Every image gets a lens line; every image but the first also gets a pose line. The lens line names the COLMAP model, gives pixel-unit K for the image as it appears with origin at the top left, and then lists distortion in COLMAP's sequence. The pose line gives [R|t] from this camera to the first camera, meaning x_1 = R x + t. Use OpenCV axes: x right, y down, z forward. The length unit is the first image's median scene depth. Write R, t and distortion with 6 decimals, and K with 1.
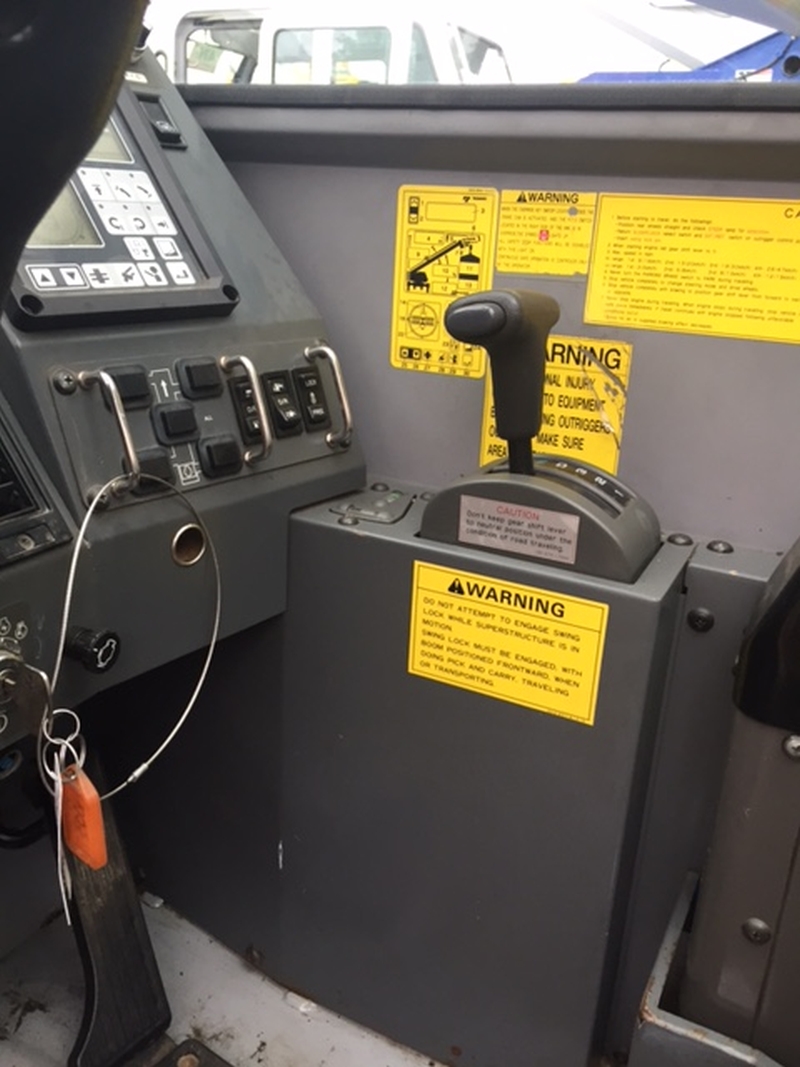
lens RADIAL K [[913.1, 0, 405.7], [0, 913.1, 549.6], [0, 0, 1]] dist [0.070401, -0.097564]
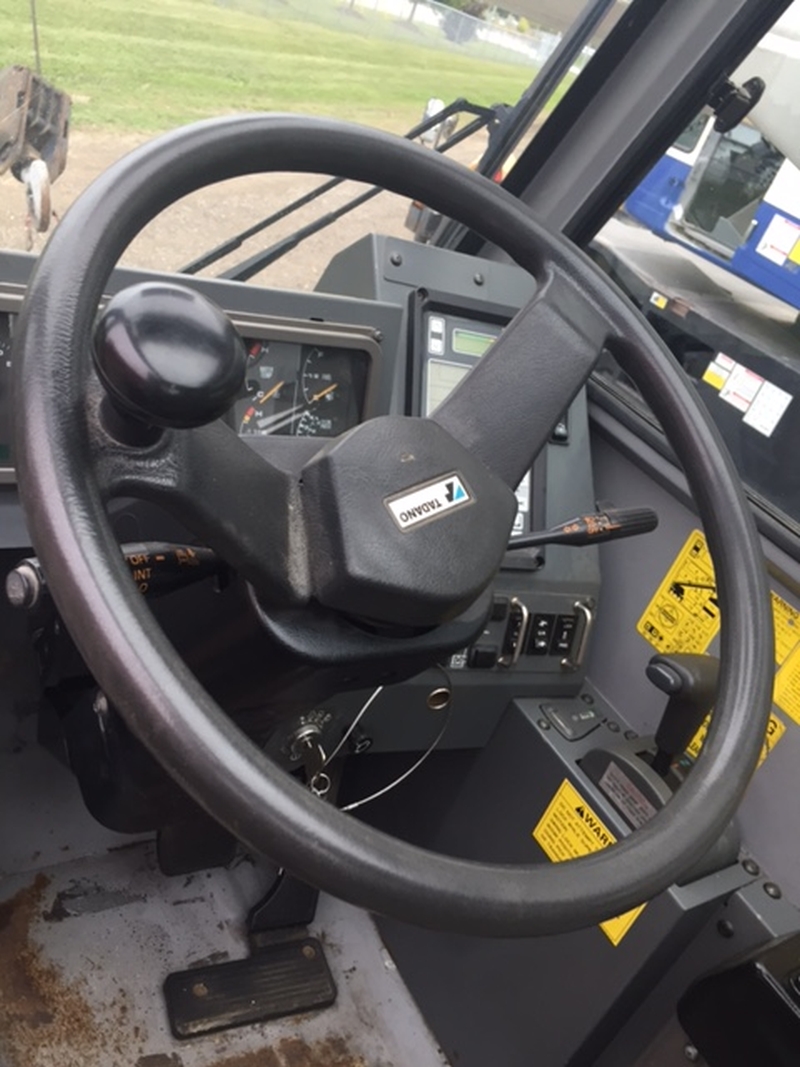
lens RADIAL K [[913.1, 0, 405.7], [0, 913.1, 549.6], [0, 0, 1]] dist [0.070401, -0.097564]
pose [[0.825456, 0.465486, -0.319288, 0.094719], [-0.435442, 0.885049, 0.164555, -0.431411], [0.359184, 0.003199, 0.933261, -0.465565]]
